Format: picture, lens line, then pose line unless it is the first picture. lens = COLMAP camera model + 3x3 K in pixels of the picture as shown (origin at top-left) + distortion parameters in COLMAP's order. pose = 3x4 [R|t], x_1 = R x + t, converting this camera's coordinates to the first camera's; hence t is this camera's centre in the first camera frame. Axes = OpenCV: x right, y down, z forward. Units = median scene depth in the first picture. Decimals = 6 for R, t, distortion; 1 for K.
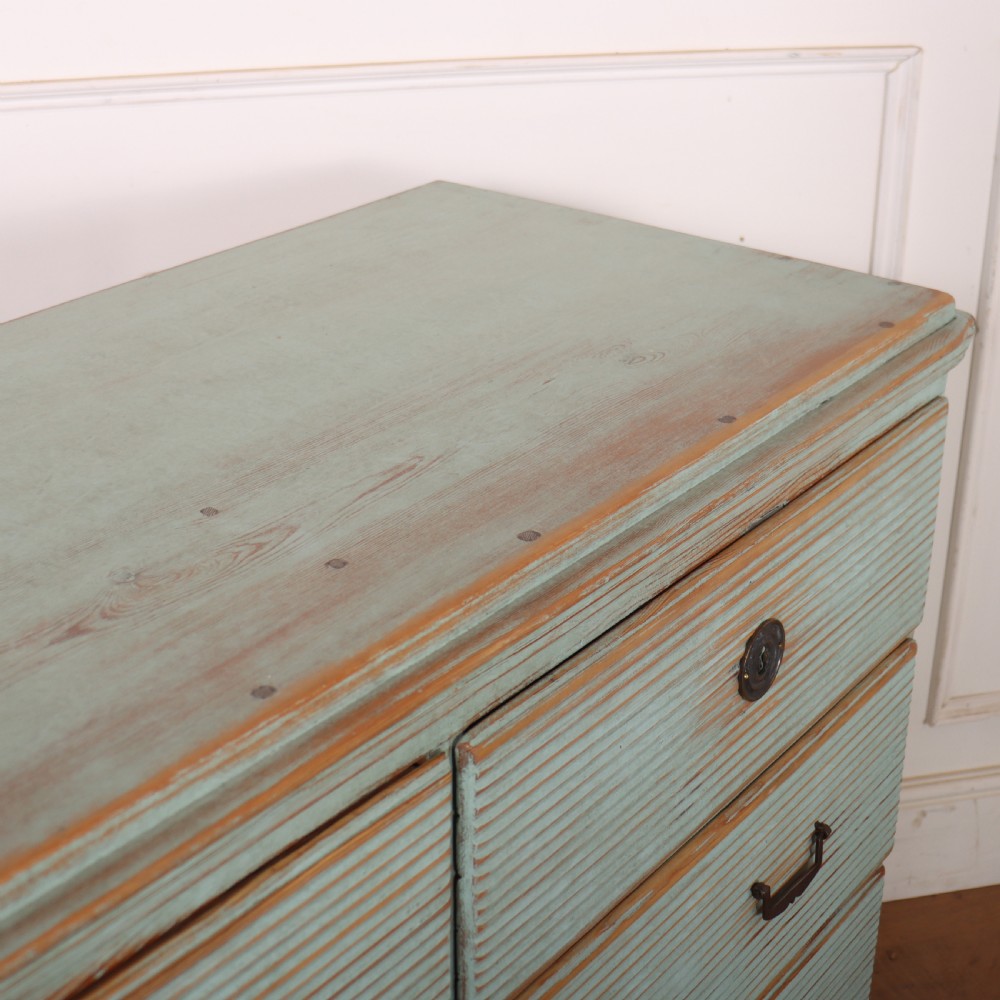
lens RADIAL K [[1651.8, 0, 342.7], [0, 1651.8, 497.4], [0, 0, 1]] dist [-0.045267, 0.090825]
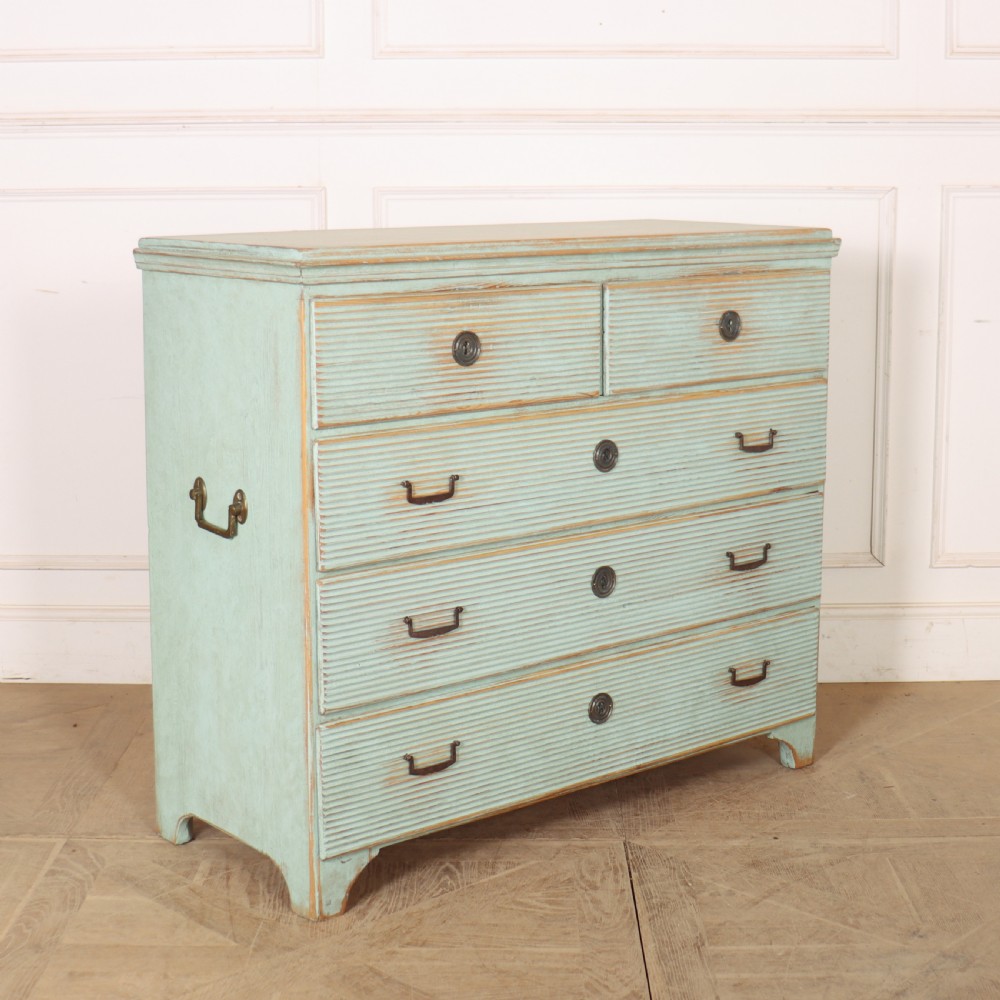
lens RADIAL K [[1805.0, 0, 421.8], [0, 1805.0, 497.9], [0, 0, 1]] dist [-0.152978, -0.069244]
pose [[0.980693, 0.065370, -0.184306, 0.293513], [-0.108518, 0.965964, -0.234813, 1.057316], [0.162683, 0.250280, 0.954408, -1.765053]]
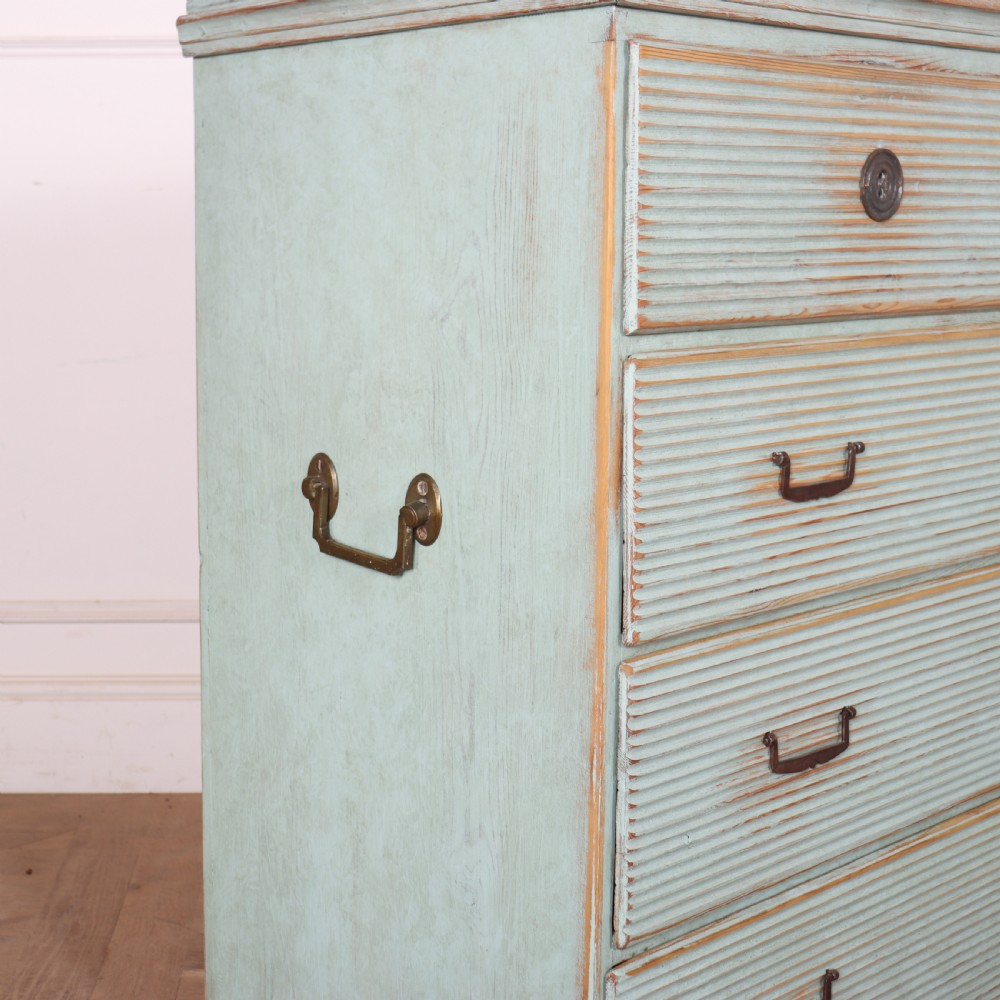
lens RADIAL K [[1651.8, 0, 342.7], [0, 1651.8, 497.4], [0, 0, 1]] dist [-0.045267, 0.090825]
pose [[0.986949, 0.055277, -0.151252, -0.297804], [-0.093603, 0.961198, -0.259495, 0.796518], [0.131039, 0.270265, 0.953827, -0.492357]]
